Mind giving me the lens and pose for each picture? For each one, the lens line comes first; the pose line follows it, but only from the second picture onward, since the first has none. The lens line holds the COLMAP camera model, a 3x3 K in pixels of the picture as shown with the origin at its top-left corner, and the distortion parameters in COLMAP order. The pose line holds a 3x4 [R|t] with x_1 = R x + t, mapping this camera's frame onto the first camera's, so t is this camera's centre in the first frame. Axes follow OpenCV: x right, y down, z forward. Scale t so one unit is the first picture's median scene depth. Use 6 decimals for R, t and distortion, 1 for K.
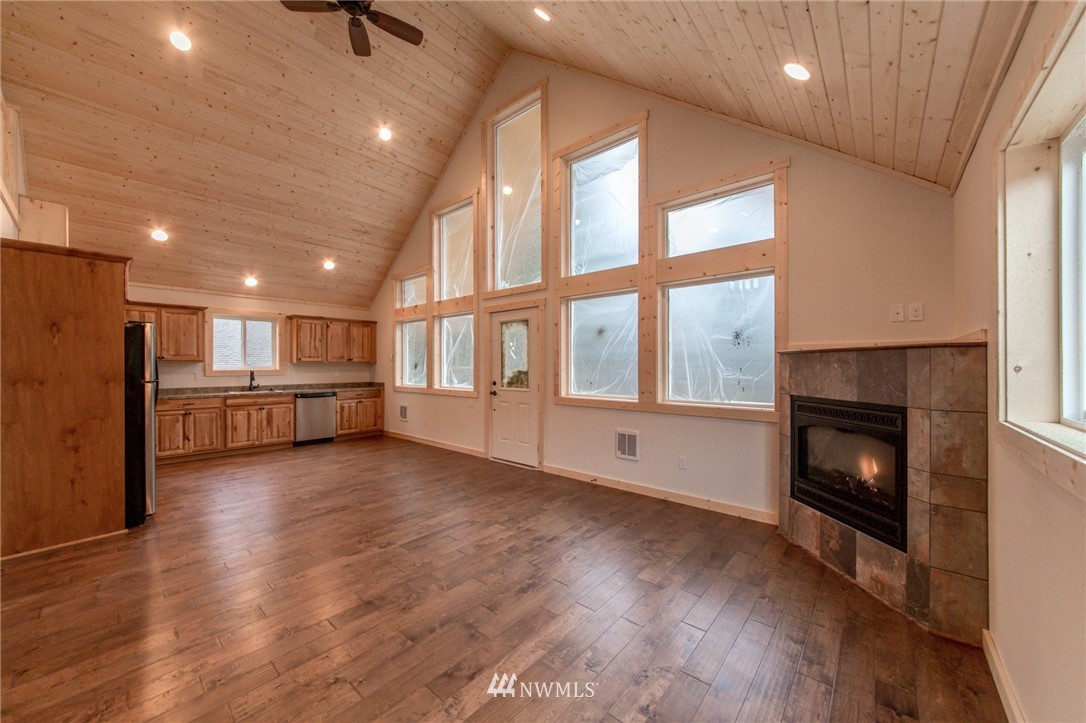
lens RADIAL K [[394.0, 0, 542.1], [0, 394.0, 362.8], [0, 0, 1]] dist [-0.000015, -0.000014]
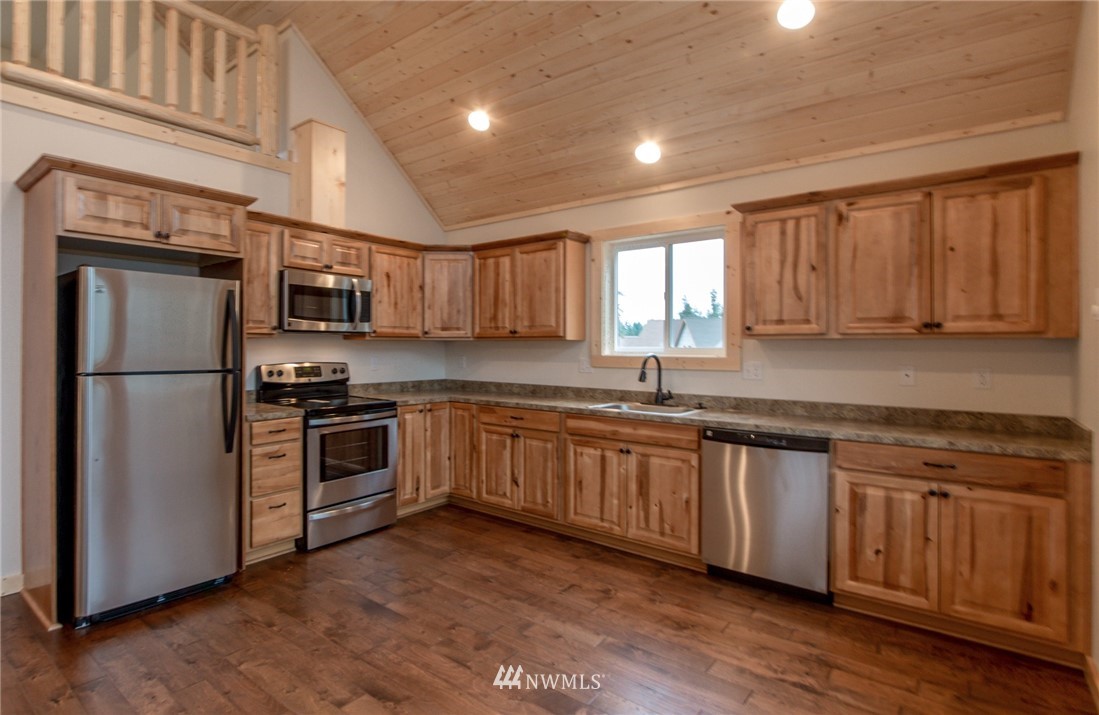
lens RADIAL K [[543.8, 0, 548.7], [0, 543.8, 350.9], [0, 0, 1]] dist [-0.013838, -0.000280]
pose [[-0.014588, 0.005723, -0.999877, -0.141881], [-0.002113, 0.999981, 0.005755, 0.008808], [0.999891, 0.002197, -0.014576, 0.901652]]
